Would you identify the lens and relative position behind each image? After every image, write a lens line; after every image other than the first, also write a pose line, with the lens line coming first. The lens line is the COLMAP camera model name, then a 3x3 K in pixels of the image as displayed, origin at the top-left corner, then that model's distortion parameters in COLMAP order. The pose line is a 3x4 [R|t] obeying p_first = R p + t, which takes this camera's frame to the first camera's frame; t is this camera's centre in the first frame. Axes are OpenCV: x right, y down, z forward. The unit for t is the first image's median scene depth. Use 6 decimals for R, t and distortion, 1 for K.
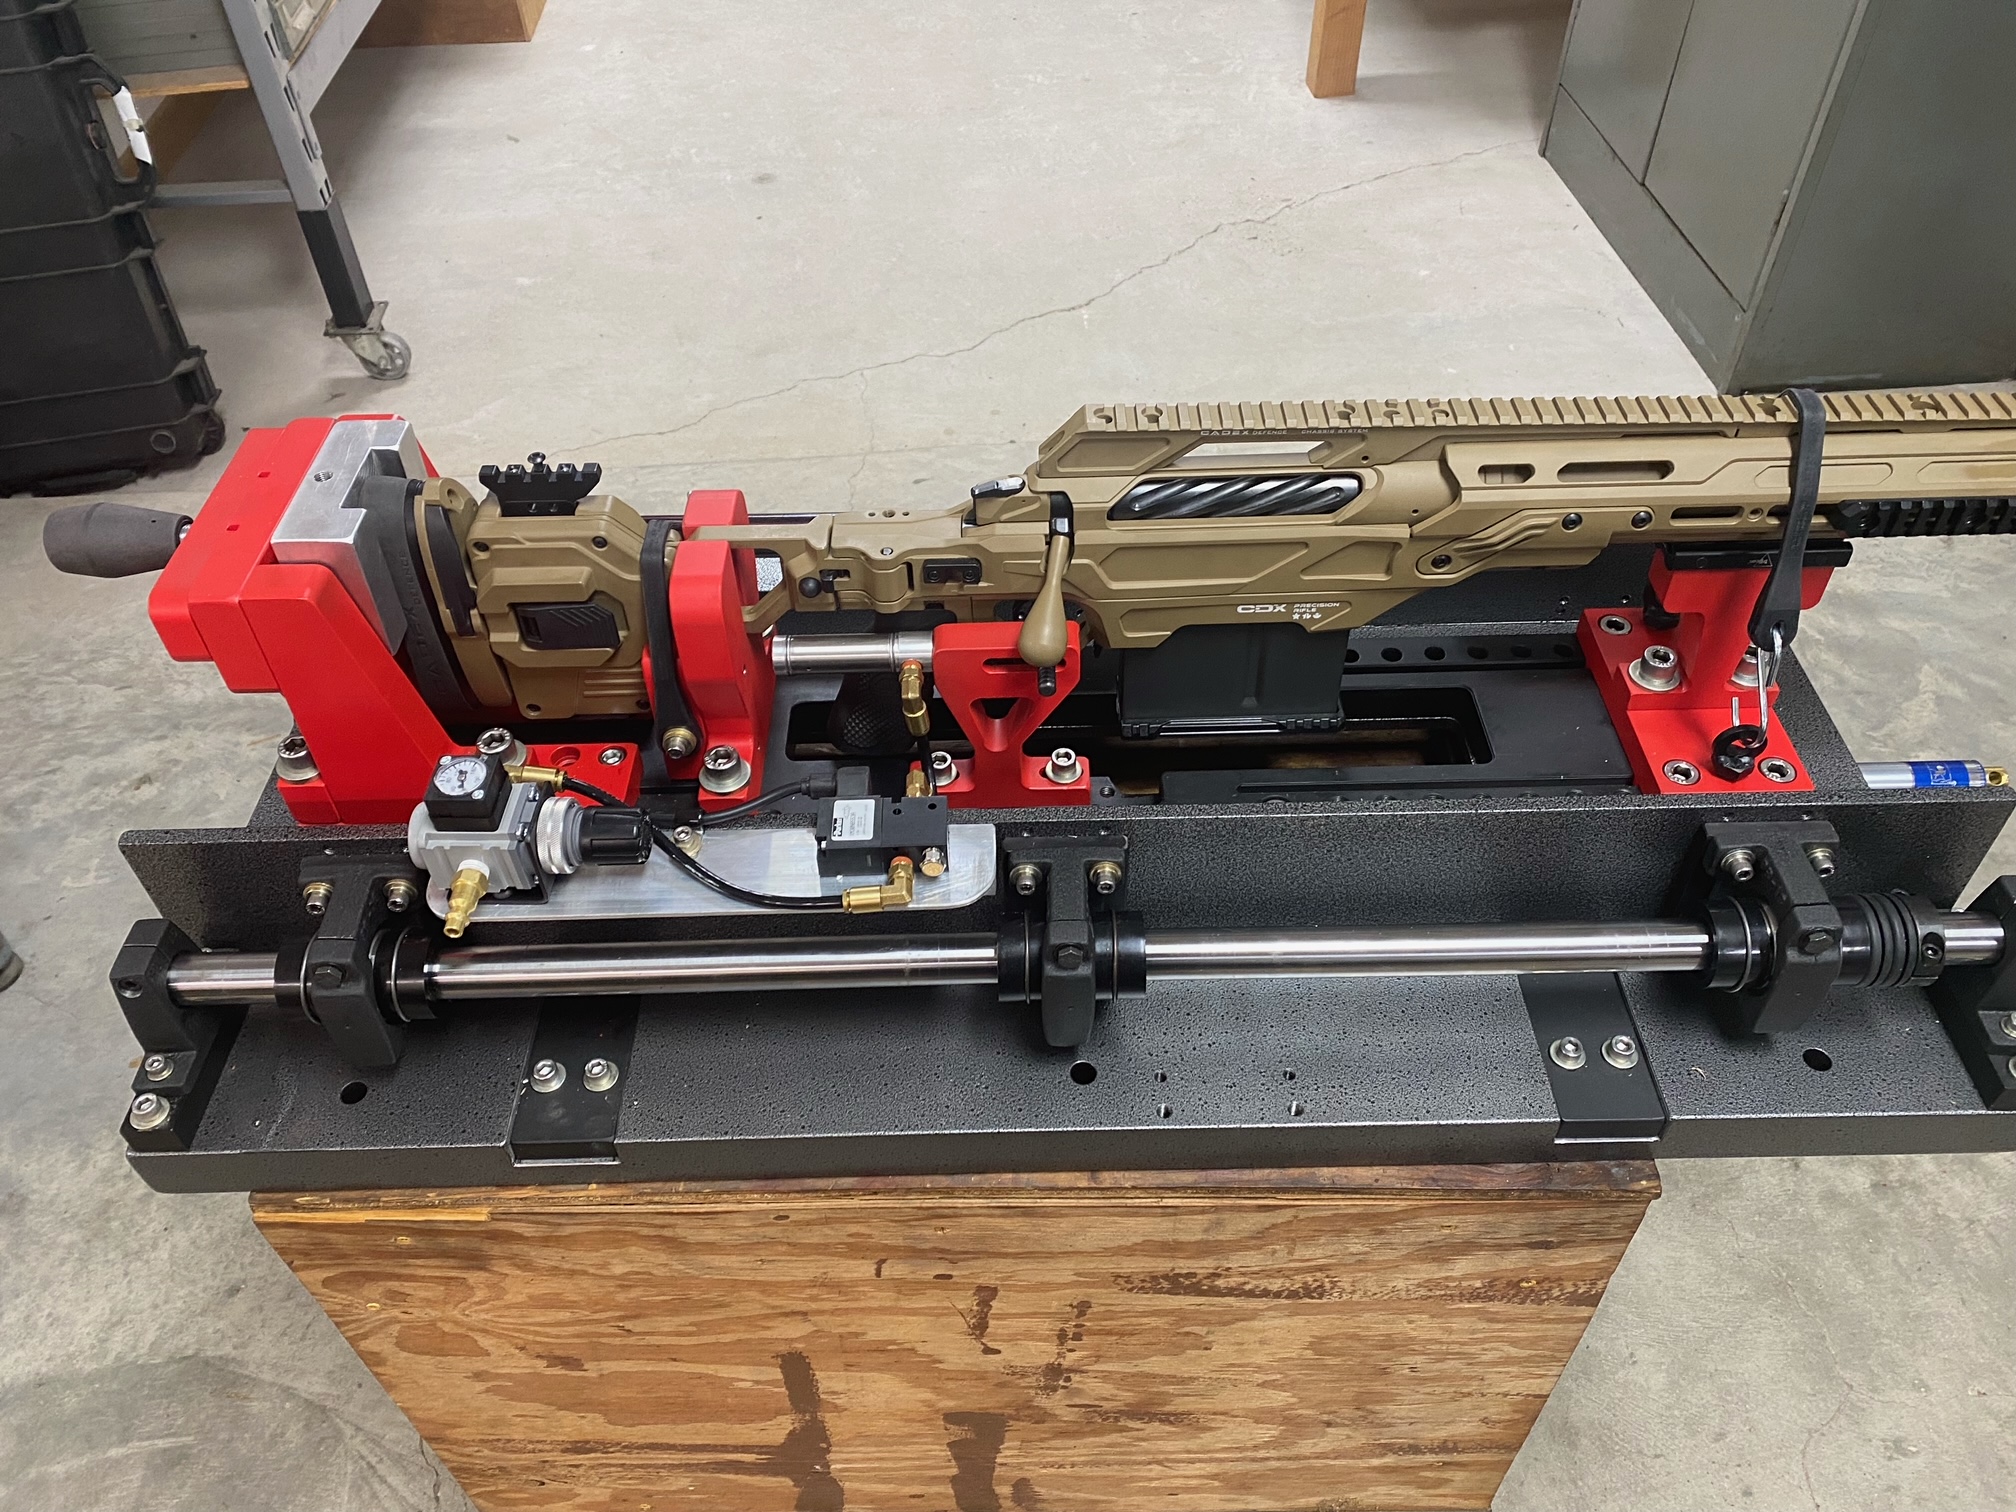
lens RADIAL K [[1541.0, 0, 1006.3], [0, 1541.0, 744.0], [0, 0, 1]] dist [0.026418, -0.027879]
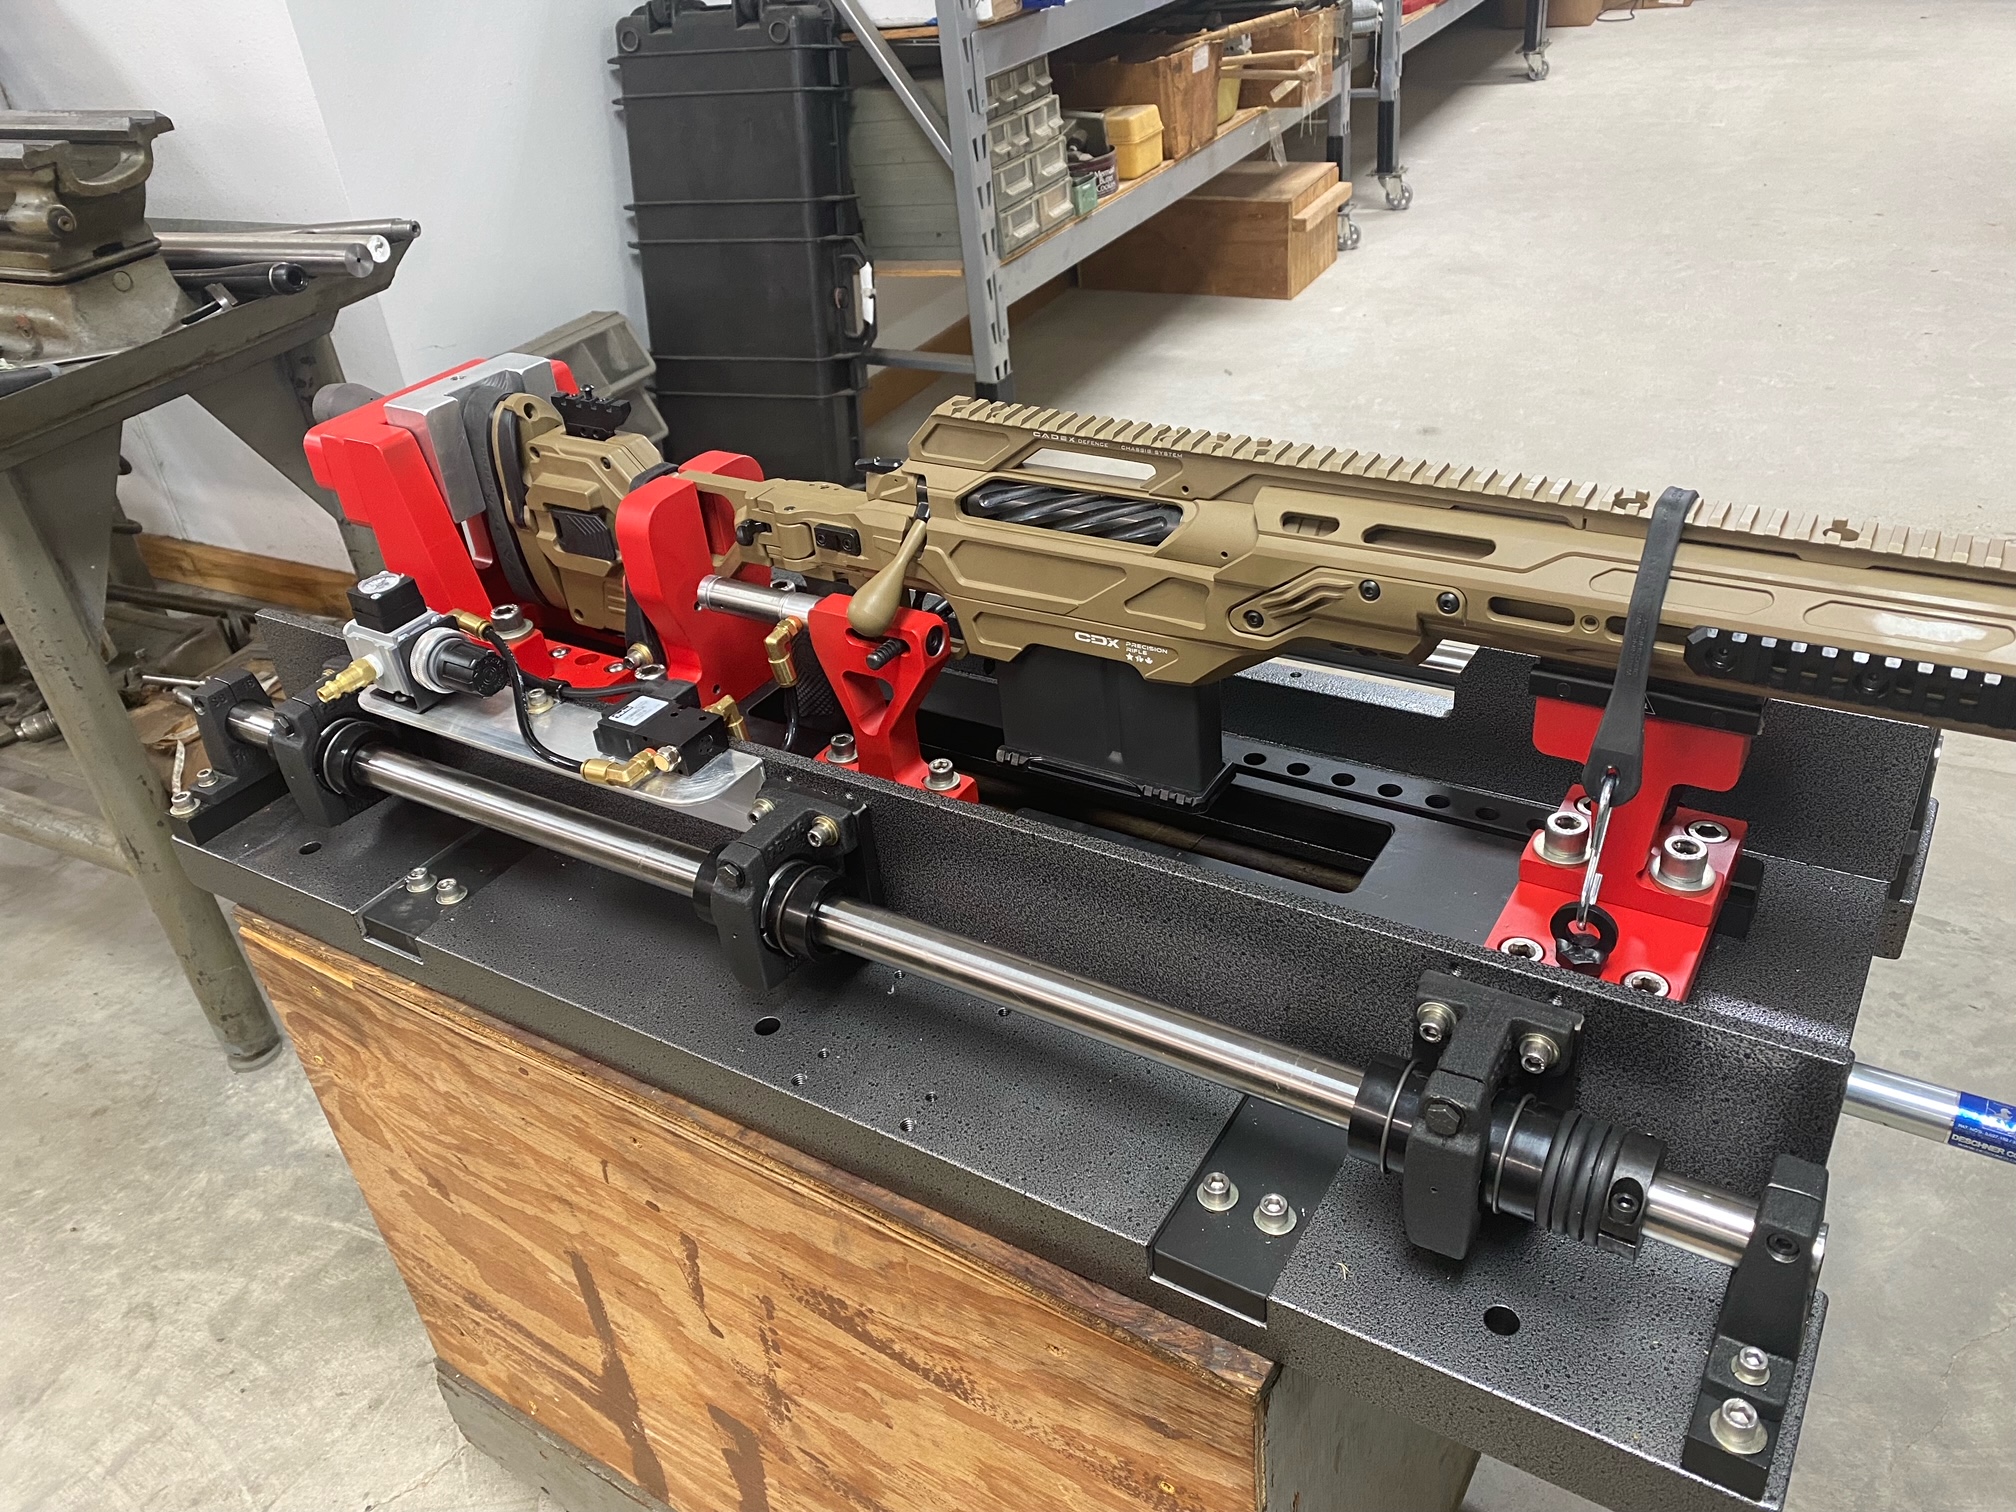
lens RADIAL K [[1541.0, 0, 984.0], [0, 1541.0, 757.7], [0, 0, 1]] dist [0.026418, -0.027879]
pose [[0.834061, 0.241677, -0.495918, 0.593032], [-0.325821, 0.941204, -0.089304, 0.089250], [0.445177, 0.236066, 0.863765, 0.152192]]
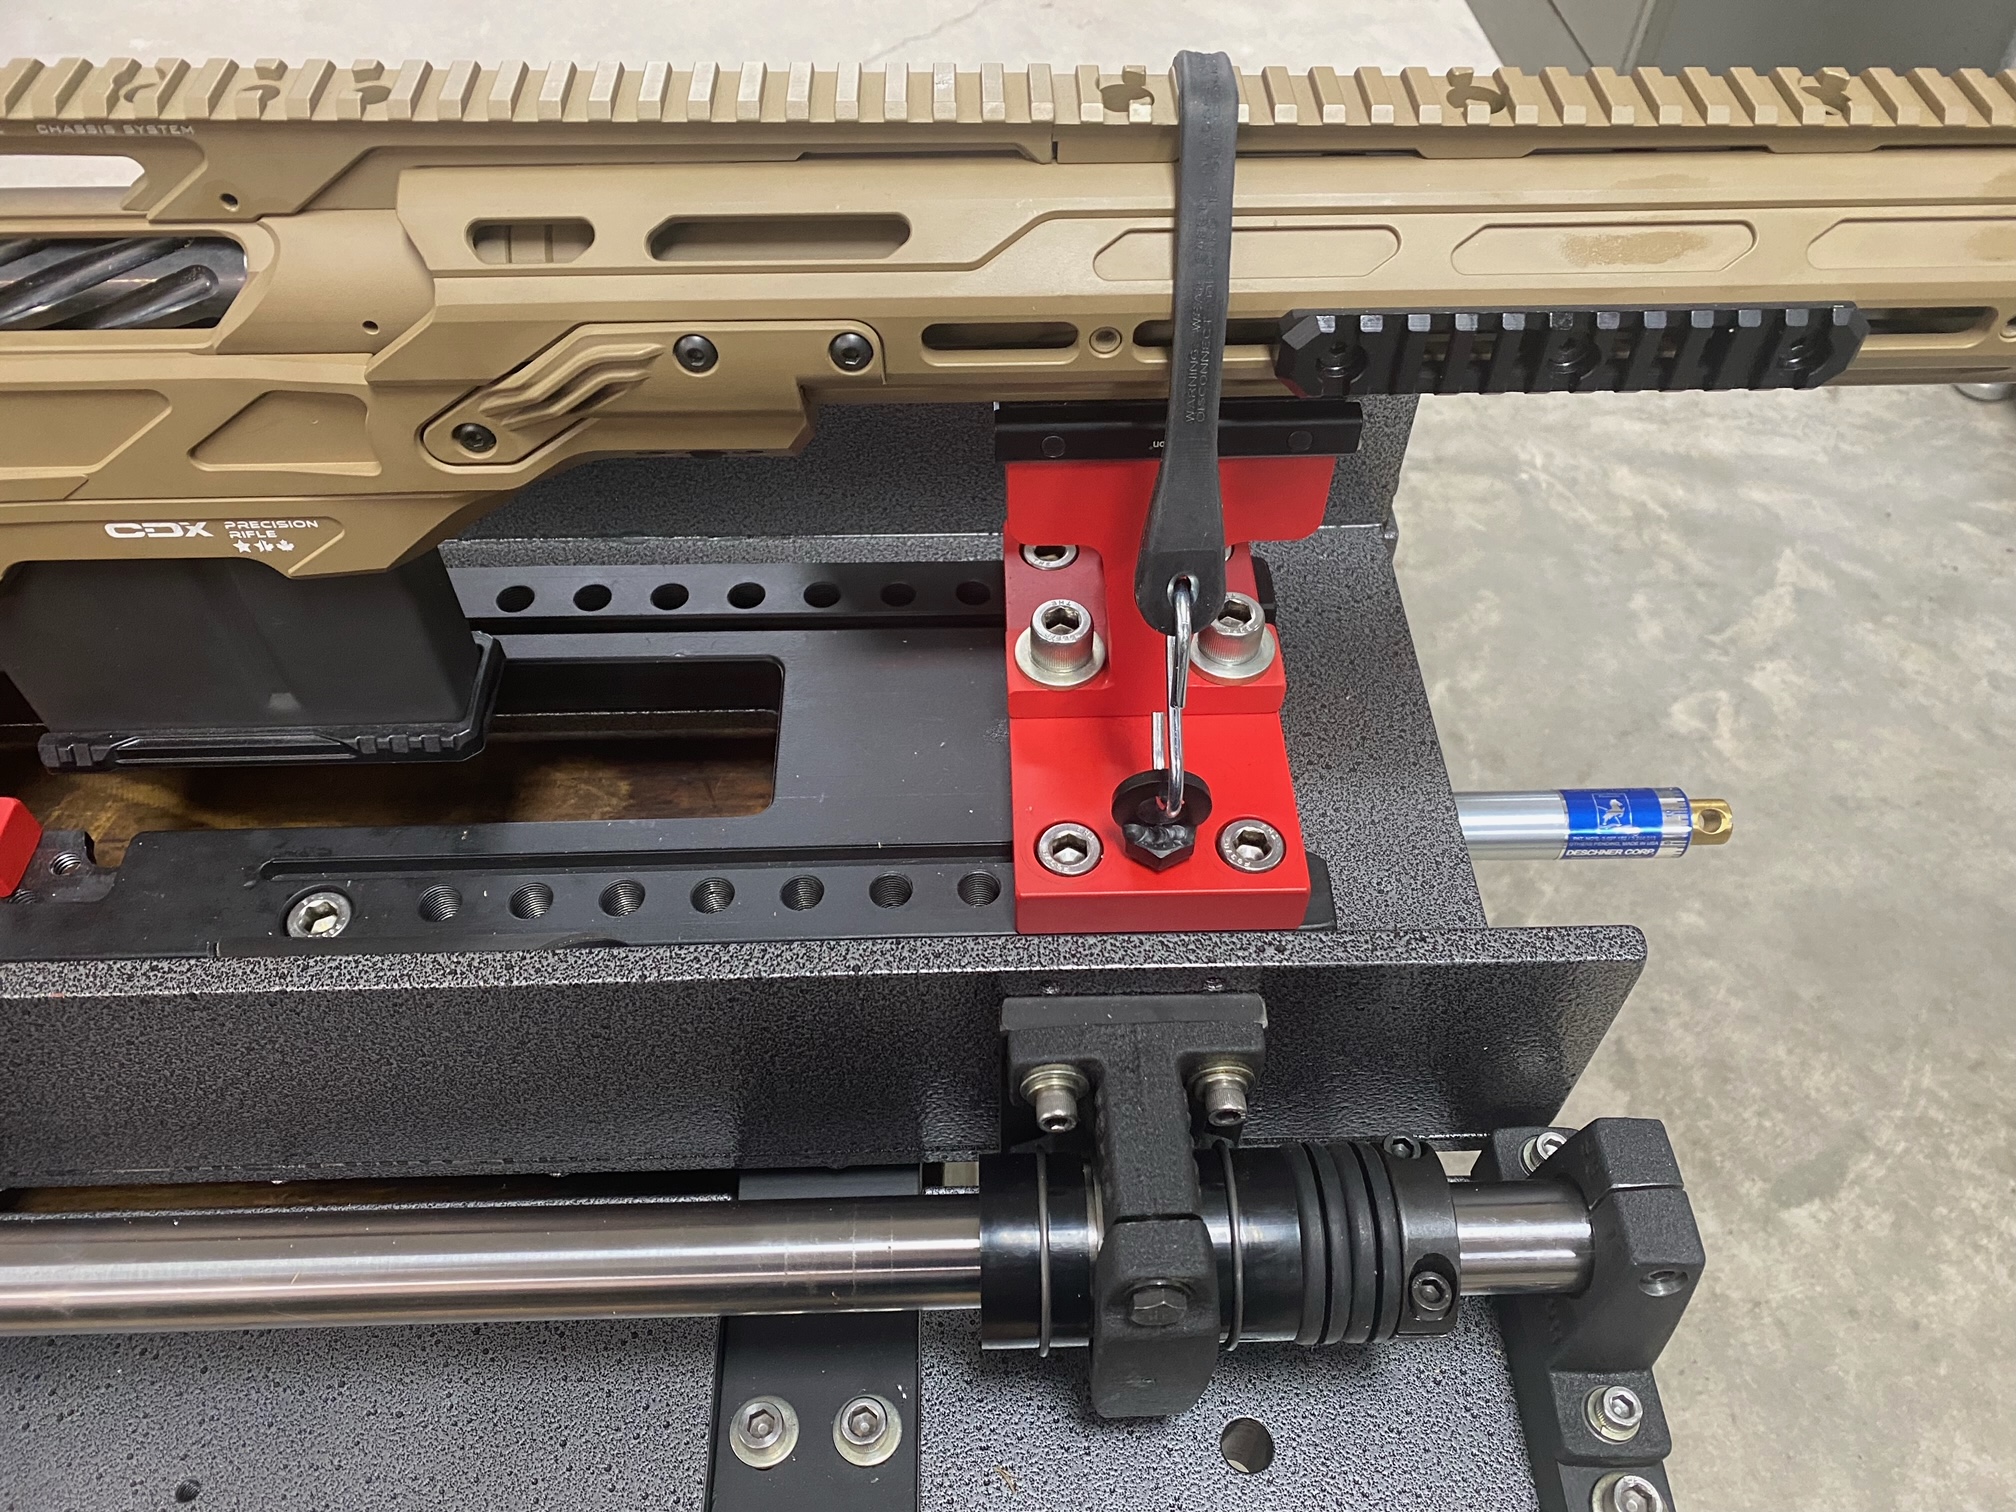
lens RADIAL K [[1541.0, 0, 1007.0], [0, 1541.0, 753.3], [0, 0, 1]] dist [0.026418, -0.027879]
pose [[0.999609, 0.003660, 0.027712, 0.410198], [-0.006610, 0.994224, 0.107119, -0.070993], [-0.027160, -0.107260, 0.993860, 0.498491]]
